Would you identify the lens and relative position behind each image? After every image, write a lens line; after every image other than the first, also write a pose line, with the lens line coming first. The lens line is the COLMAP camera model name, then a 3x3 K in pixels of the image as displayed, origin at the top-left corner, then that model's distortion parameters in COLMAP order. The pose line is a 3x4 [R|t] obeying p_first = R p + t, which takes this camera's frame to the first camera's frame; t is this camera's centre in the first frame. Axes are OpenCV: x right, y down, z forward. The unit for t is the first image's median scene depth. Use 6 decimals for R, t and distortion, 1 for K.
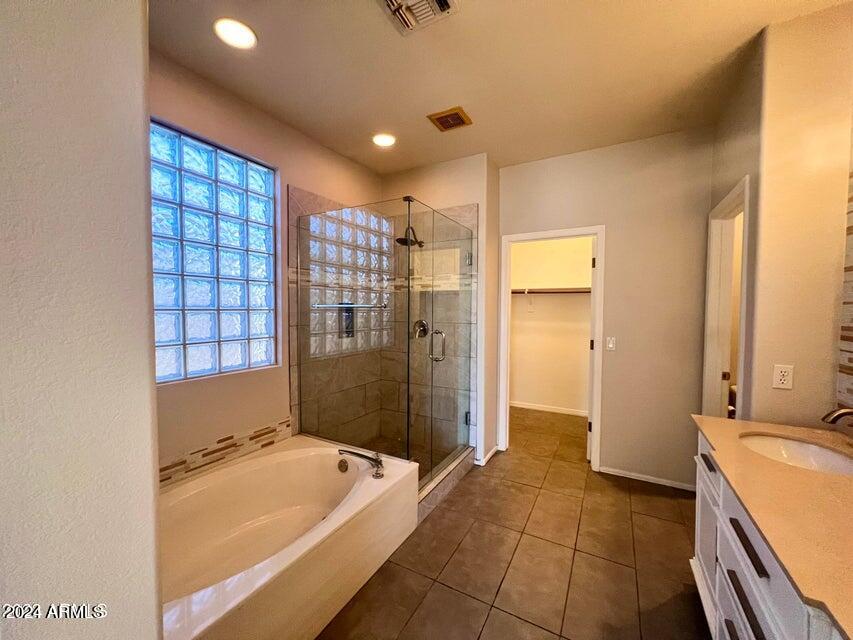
lens RADIAL K [[343.2, 0, 426.5], [0, 343.2, 320.0], [0, 0, 1]] dist [-0.002017, 0.000063]
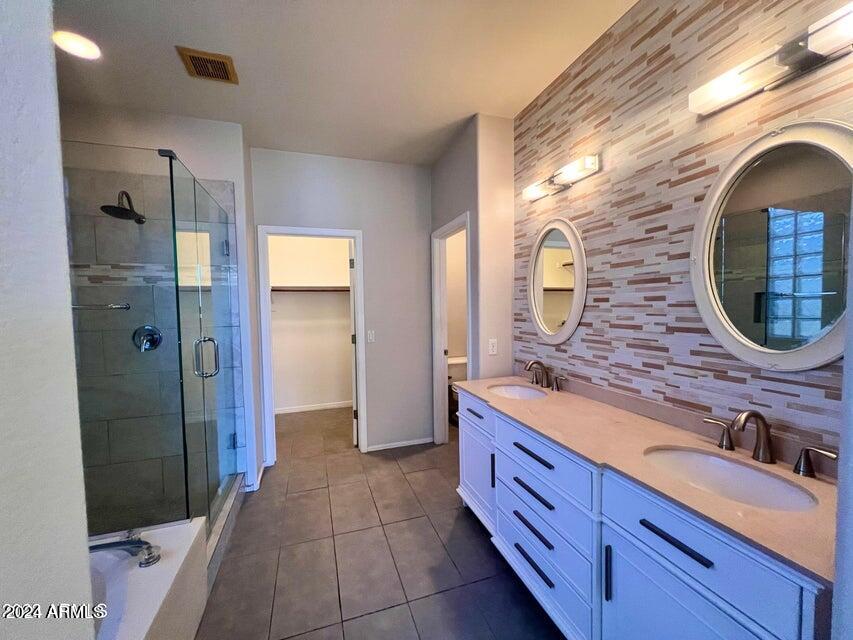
lens RADIAL K [[342.8, 0, 426.5], [0, 342.8, 320.0], [0, 0, 1]] dist [0.000205, 0.000292]
pose [[0.670750, -0.048288, 0.740110, -0.174421], [0.044535, 0.998700, 0.024798, -0.004957], [-0.740346, 0.016327, 0.672028, 0.101557]]
